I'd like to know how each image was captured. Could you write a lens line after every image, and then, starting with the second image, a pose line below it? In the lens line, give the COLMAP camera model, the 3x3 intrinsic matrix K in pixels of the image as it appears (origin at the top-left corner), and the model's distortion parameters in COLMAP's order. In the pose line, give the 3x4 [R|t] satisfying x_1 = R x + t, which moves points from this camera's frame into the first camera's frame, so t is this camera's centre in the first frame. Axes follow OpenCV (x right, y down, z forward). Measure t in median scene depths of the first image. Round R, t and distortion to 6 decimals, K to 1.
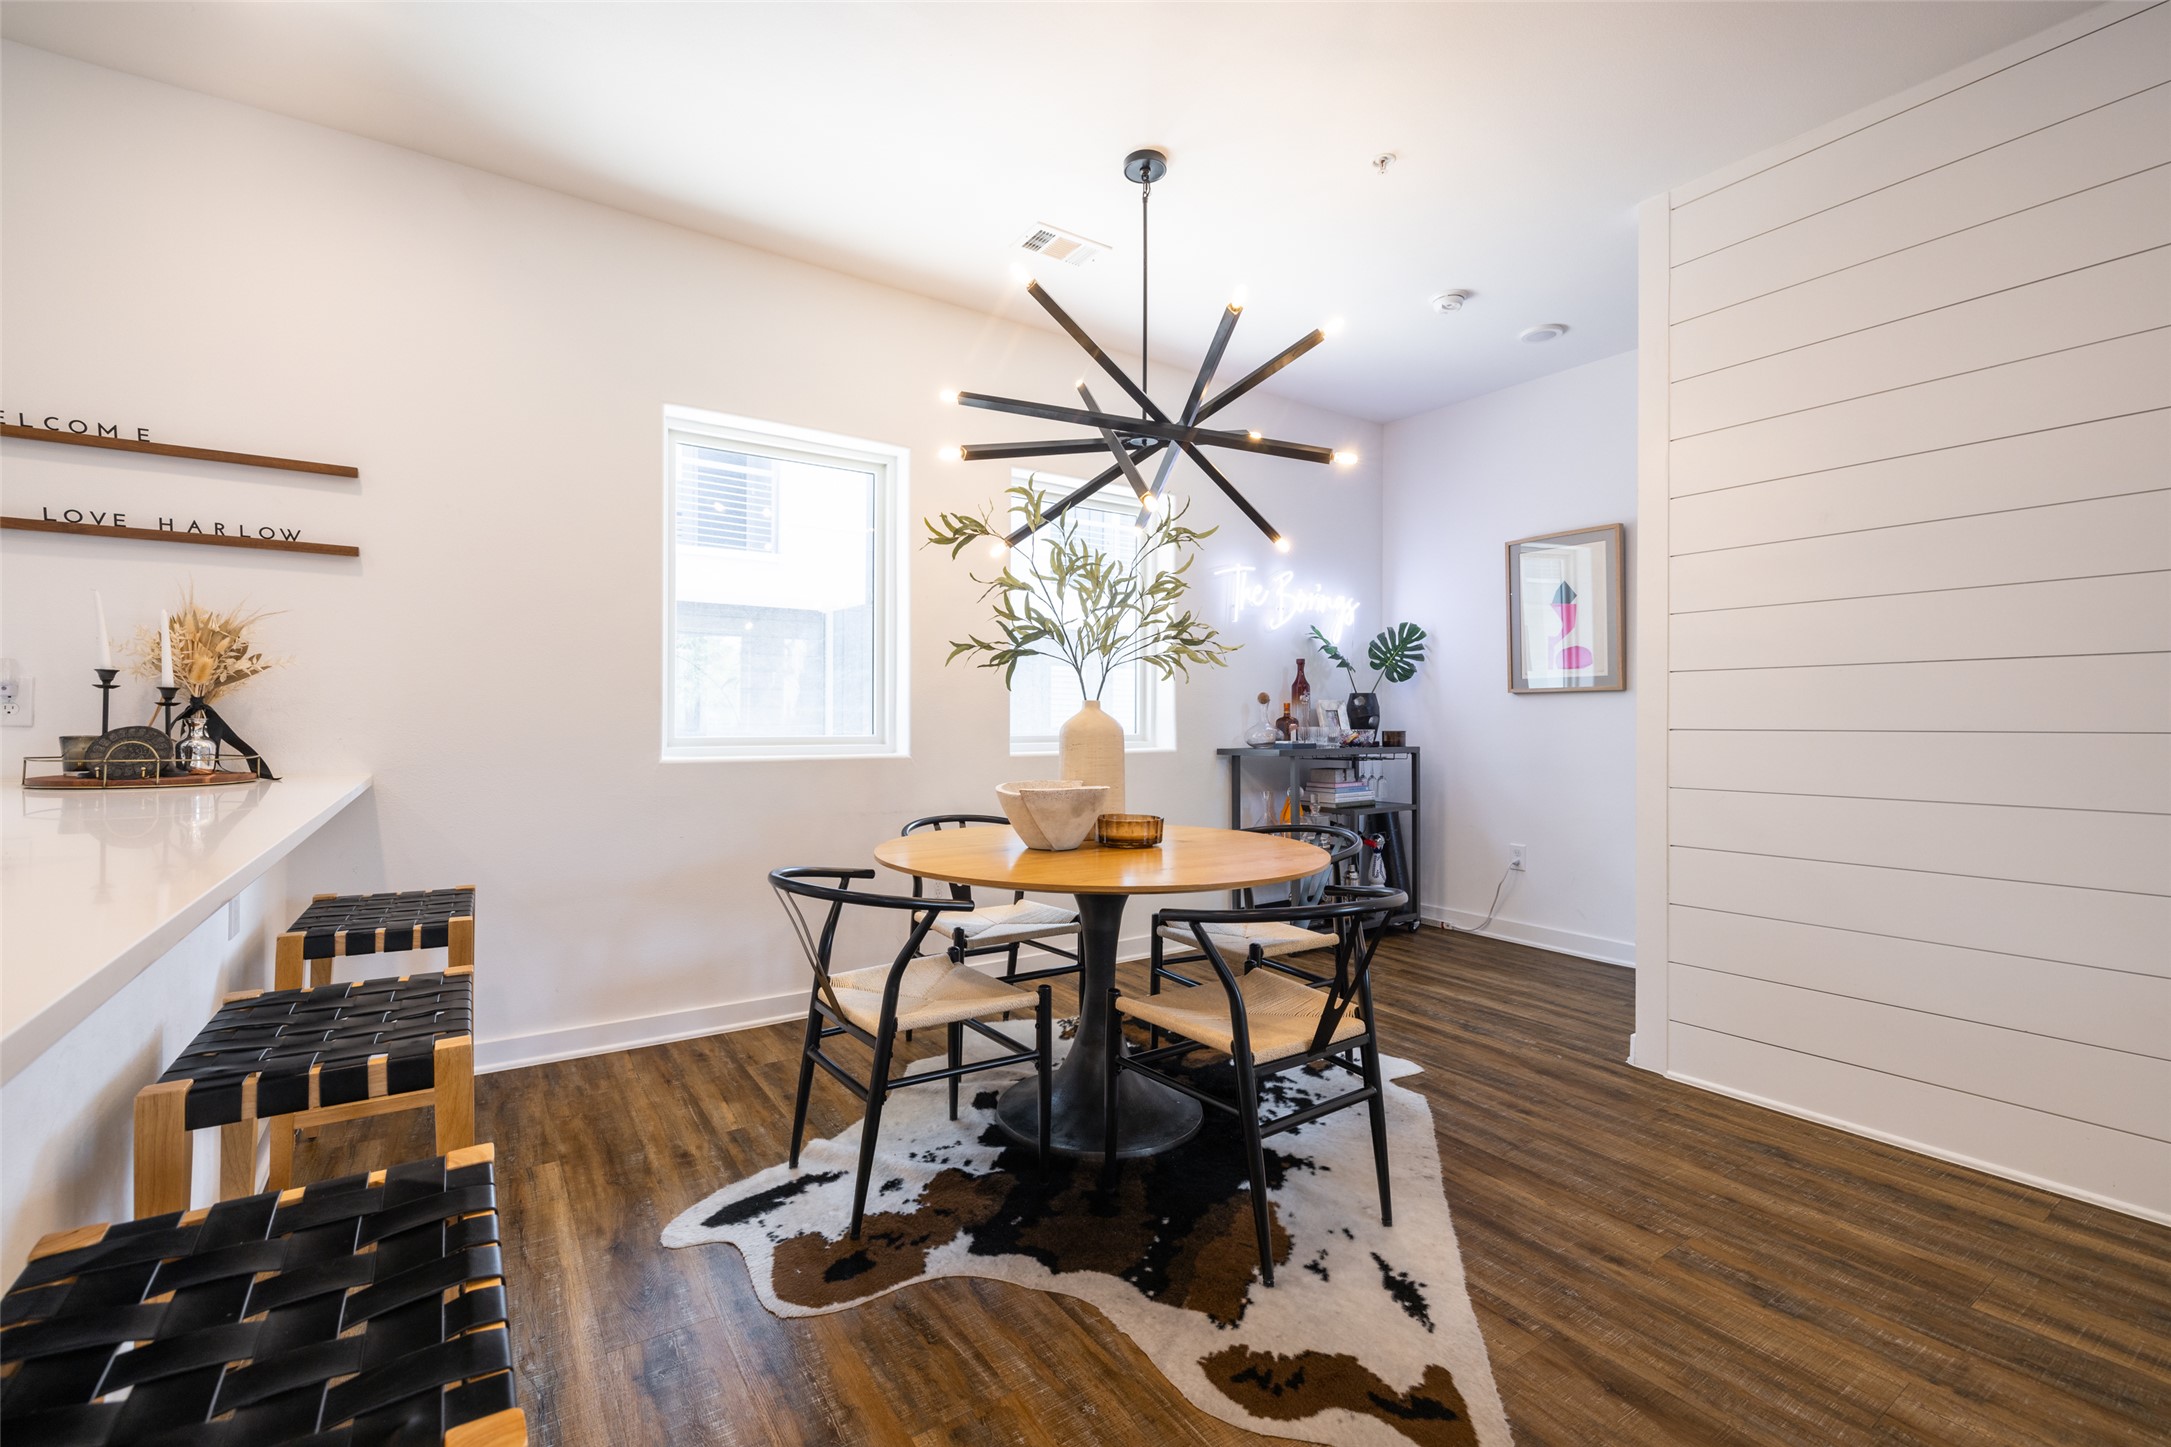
lens RADIAL K [[916.6, 0, 1078.2], [0, 916.6, 714.4], [0, 0, 1]] dist [0.001141, -0.000305]
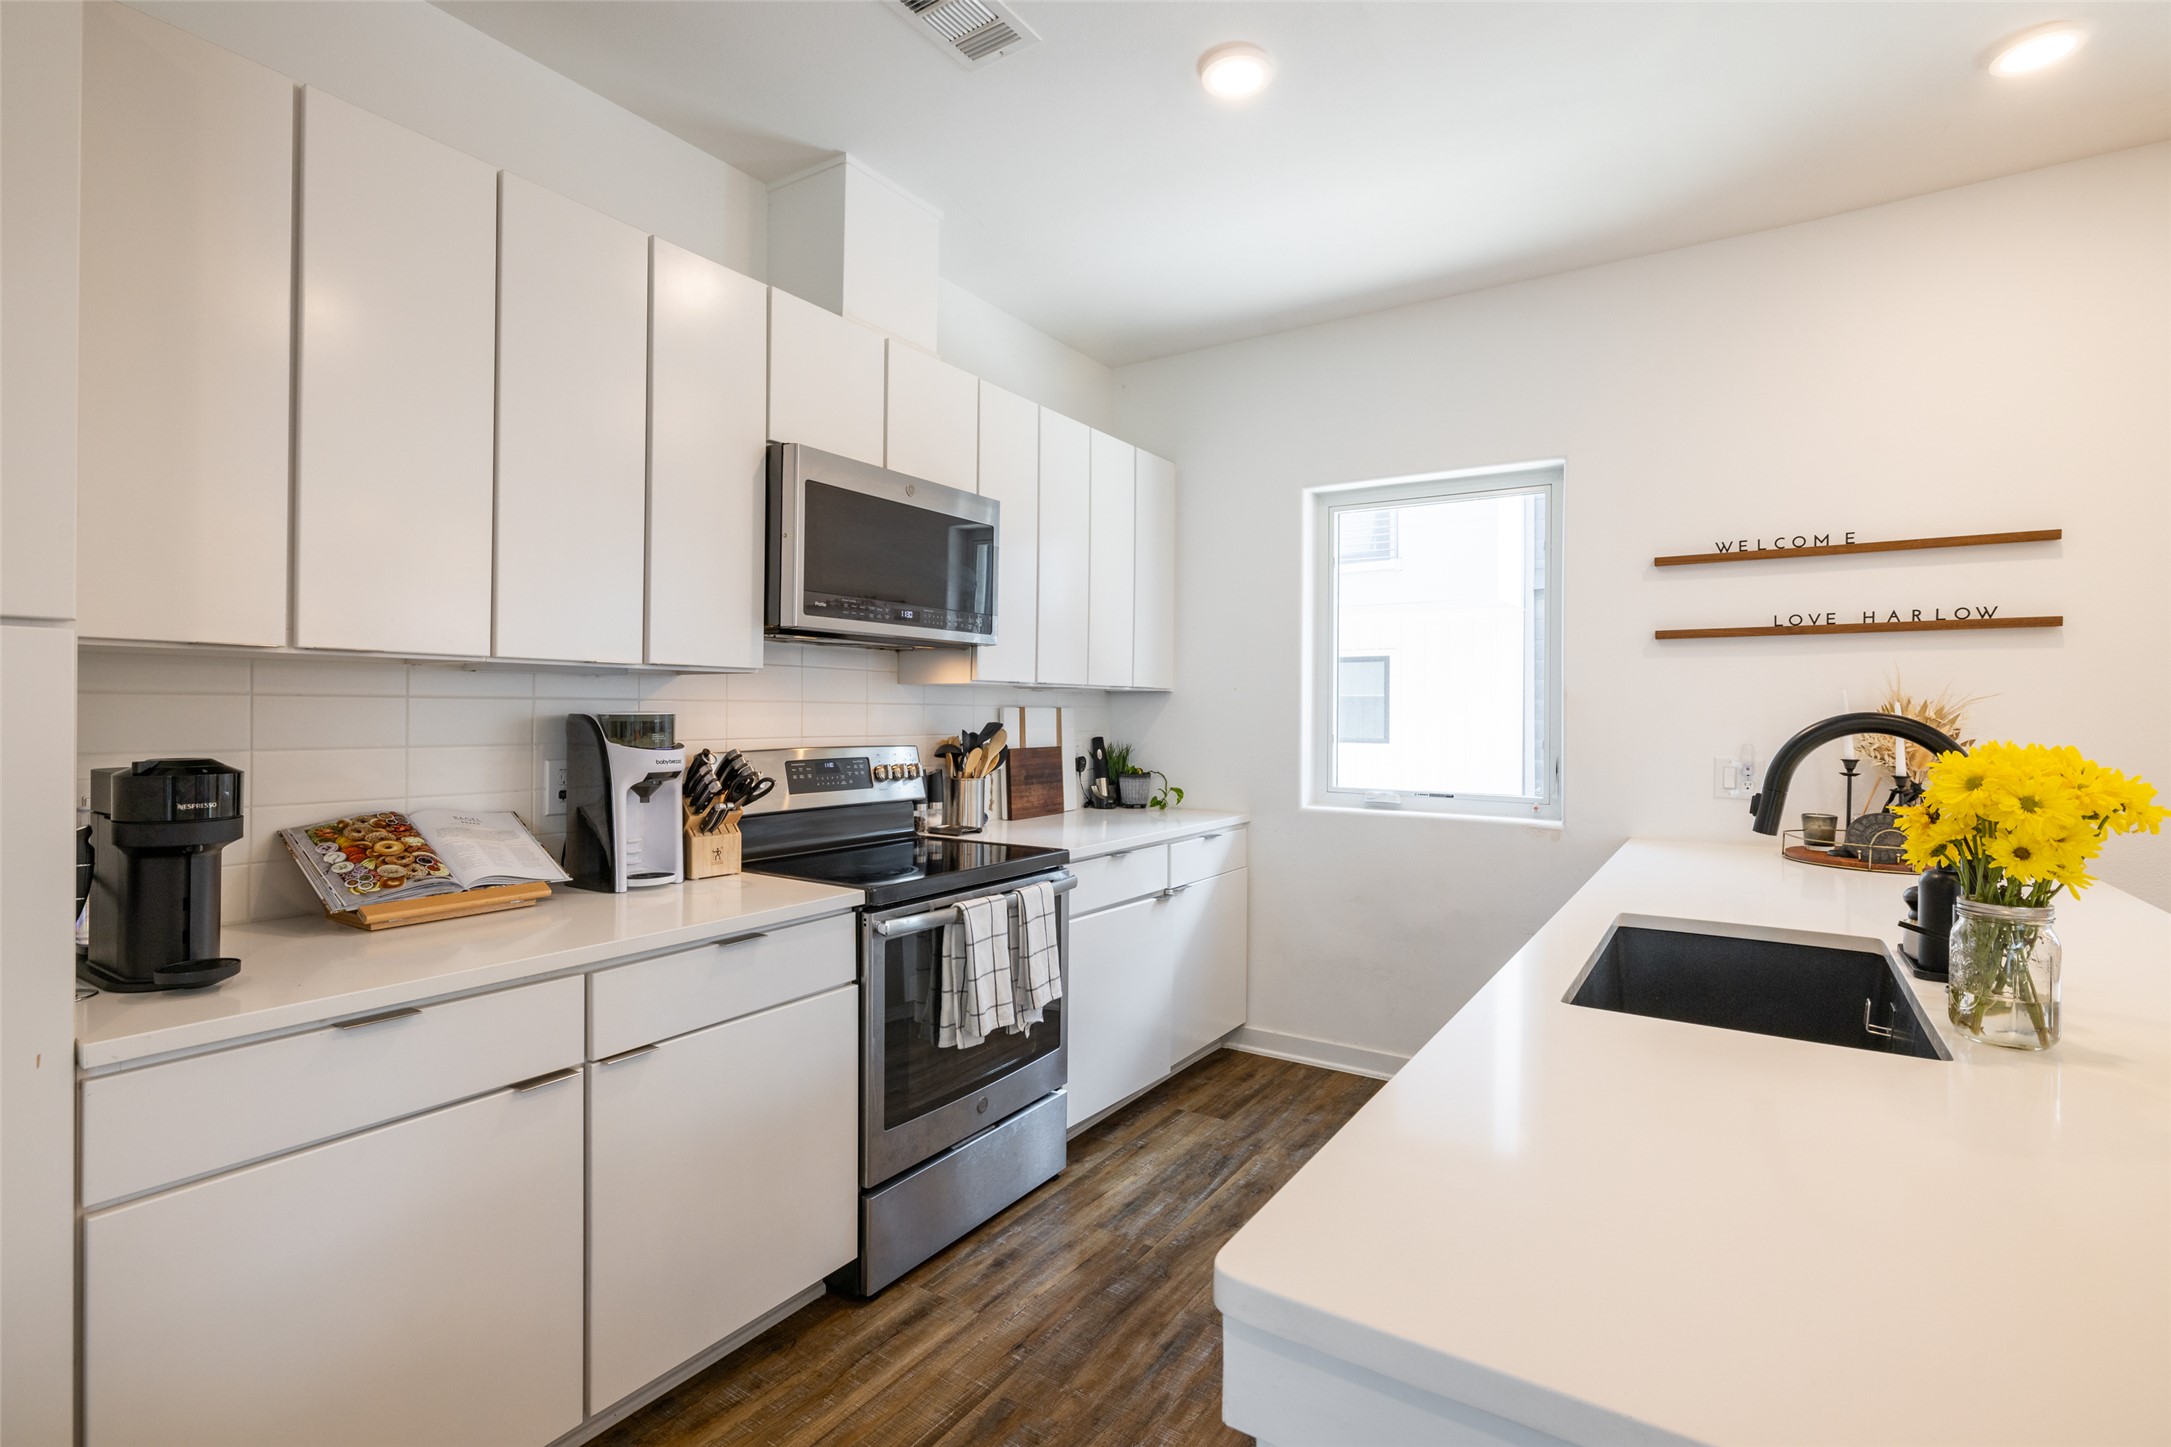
lens RADIAL K [[1004.7, 0, 1083.6], [0, 1004.7, 715.7], [0, 0, 1]] dist [-0.001946, -0.000218]
pose [[0.385637, 0.000088, -0.922650, -0.250156], [-0.000132, 1.000000, 0.000041, -0.086351], [0.922650, 0.000106, 0.385637, -0.283119]]
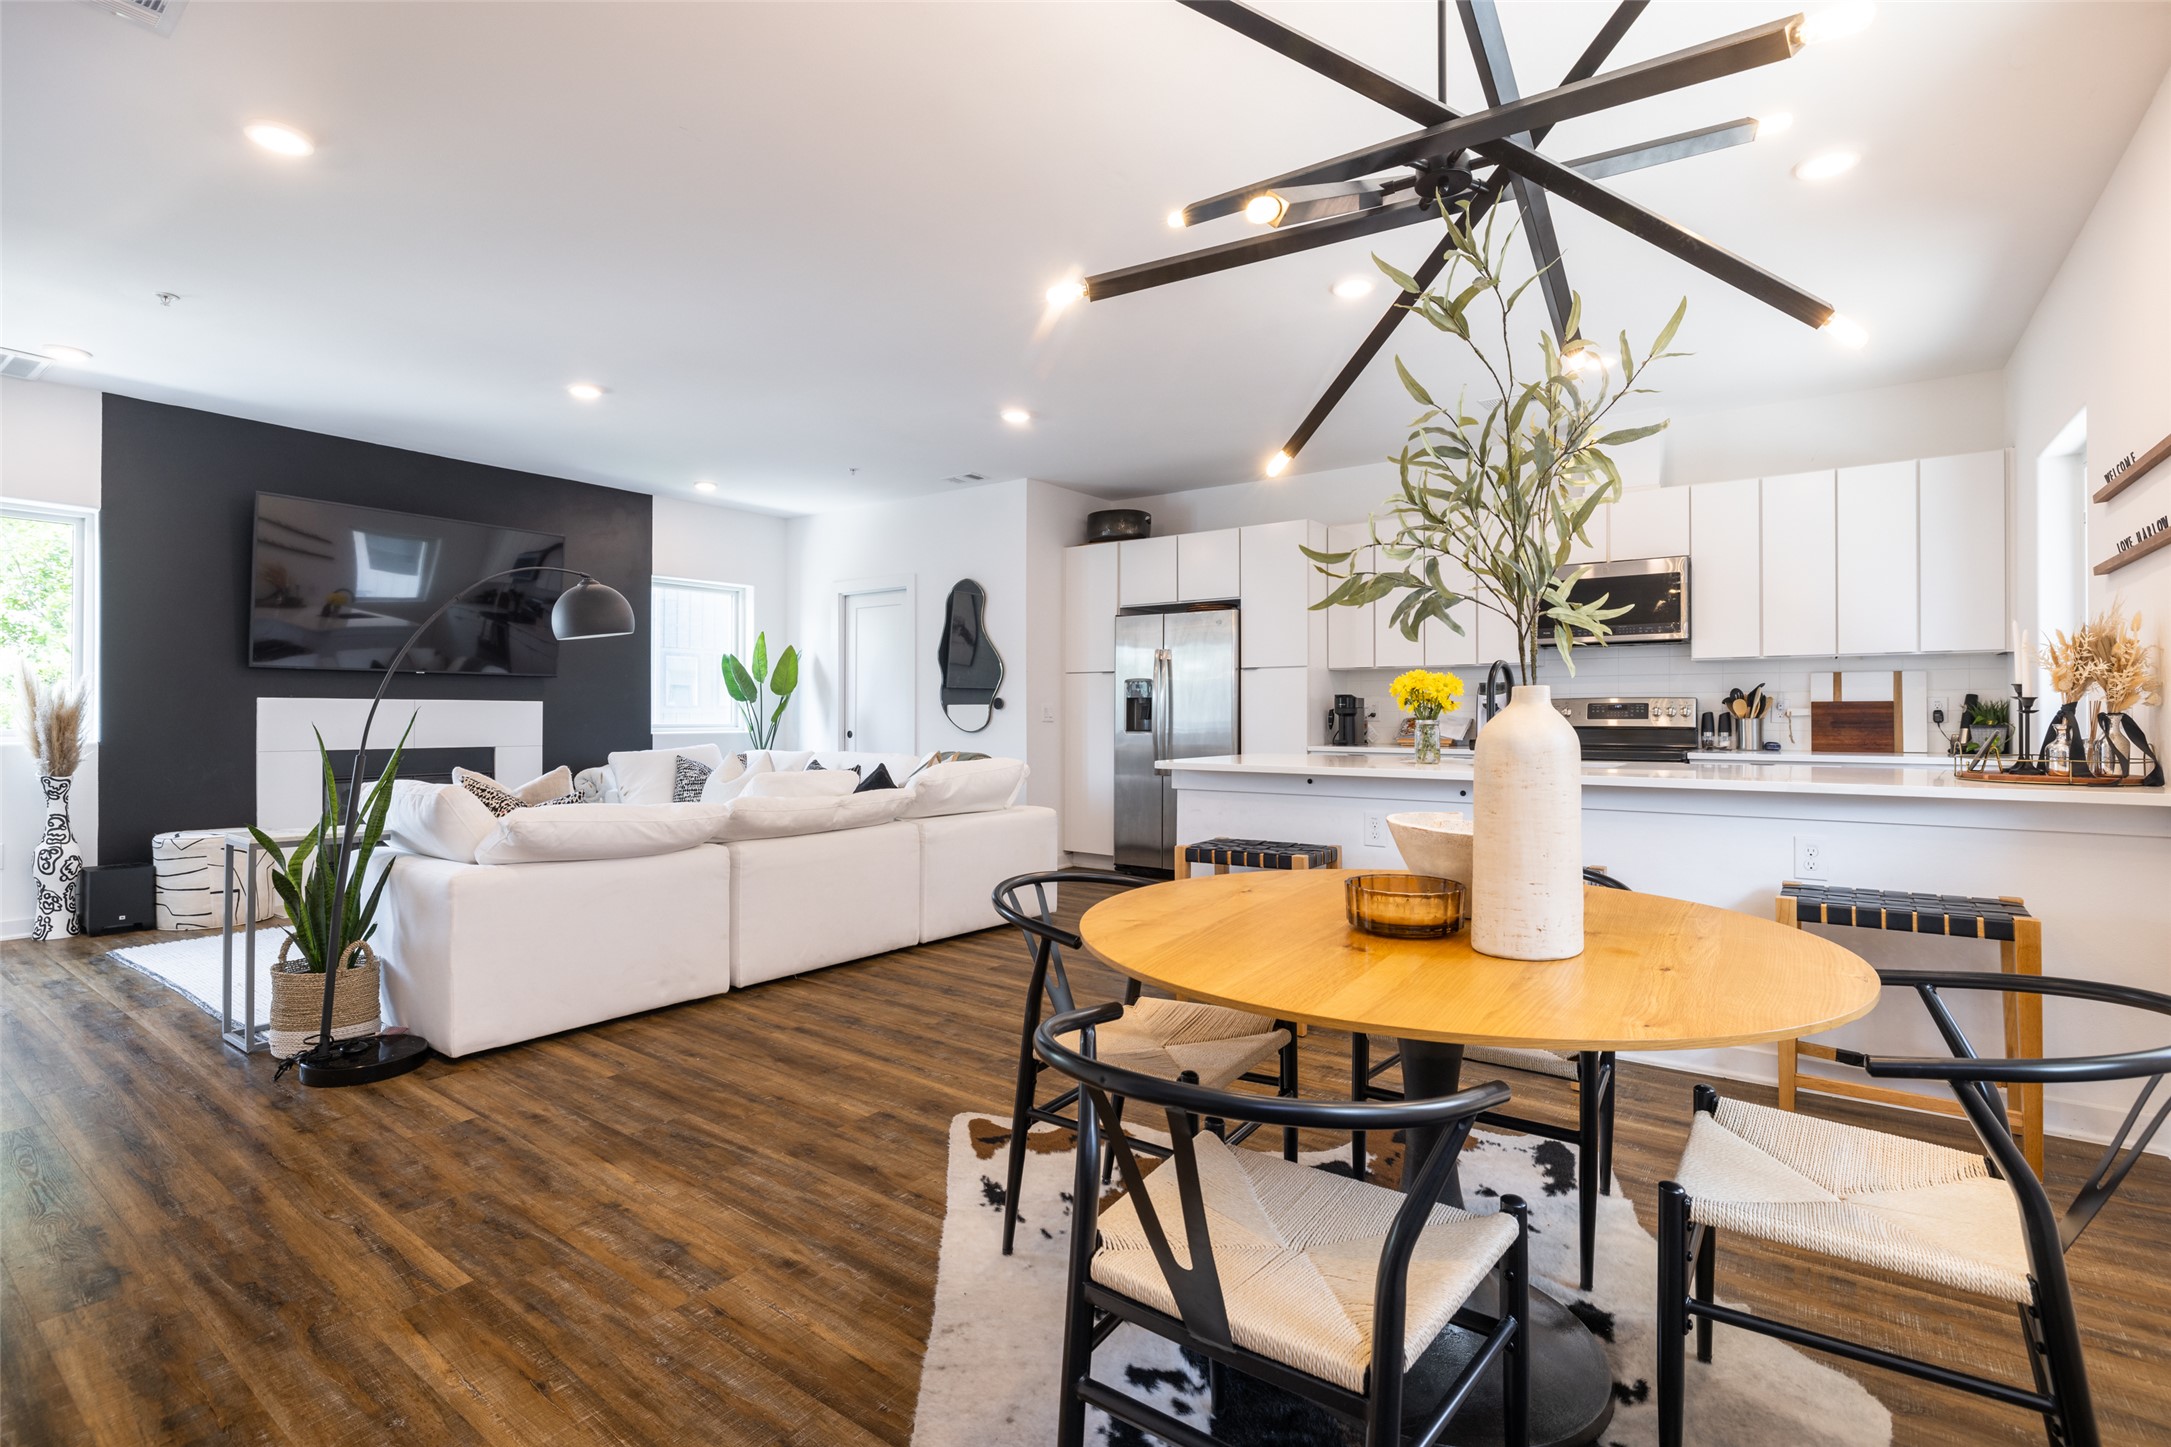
lens RADIAL K [[1004.7, 0, 1081.1], [0, 1004.7, 719.0], [0, 0, 1]] dist [-0.001946, -0.000218]
pose [[-0.942273, -0.005390, -0.334803, 0.479643], [-0.005450, 0.999985, -0.000760, 0.004505], [0.334802, 0.001108, -0.942288, 1.560787]]
